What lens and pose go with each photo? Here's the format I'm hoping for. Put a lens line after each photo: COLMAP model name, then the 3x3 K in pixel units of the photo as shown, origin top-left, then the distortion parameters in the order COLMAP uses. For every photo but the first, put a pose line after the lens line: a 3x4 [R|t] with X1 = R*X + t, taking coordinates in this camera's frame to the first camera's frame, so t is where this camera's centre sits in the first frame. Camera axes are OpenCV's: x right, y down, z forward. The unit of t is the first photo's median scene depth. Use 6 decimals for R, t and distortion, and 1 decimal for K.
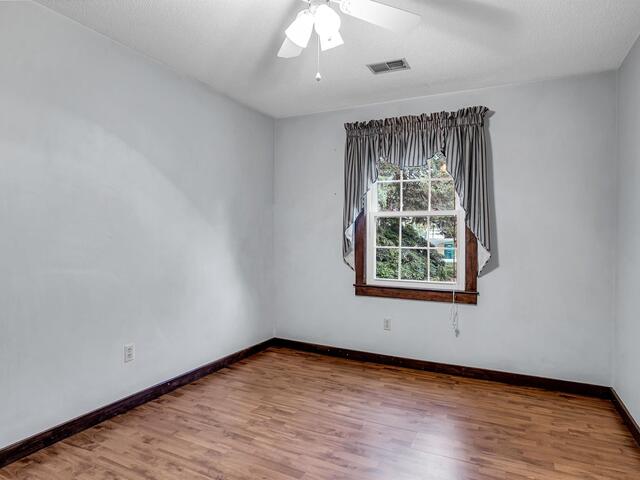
lens RADIAL K [[359.4, 0, 323.2], [0, 359.4, 238.0], [0, 0, 1]] dist [0.002833, 0.001347]
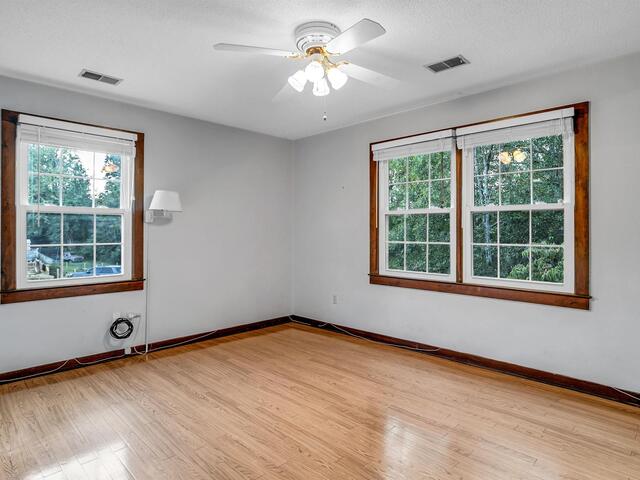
lens RADIAL K [[359.4, 0, 323.1], [0, 359.4, 235.0], [0, 0, 1]] dist [0.002833, 0.001347]
pose [[0.953206, -0.001675, -0.302318, 0.239386], [0.001913, 0.999998, 0.000491, 0.003150], [0.302317, -0.001046, 0.953207, -0.109093]]
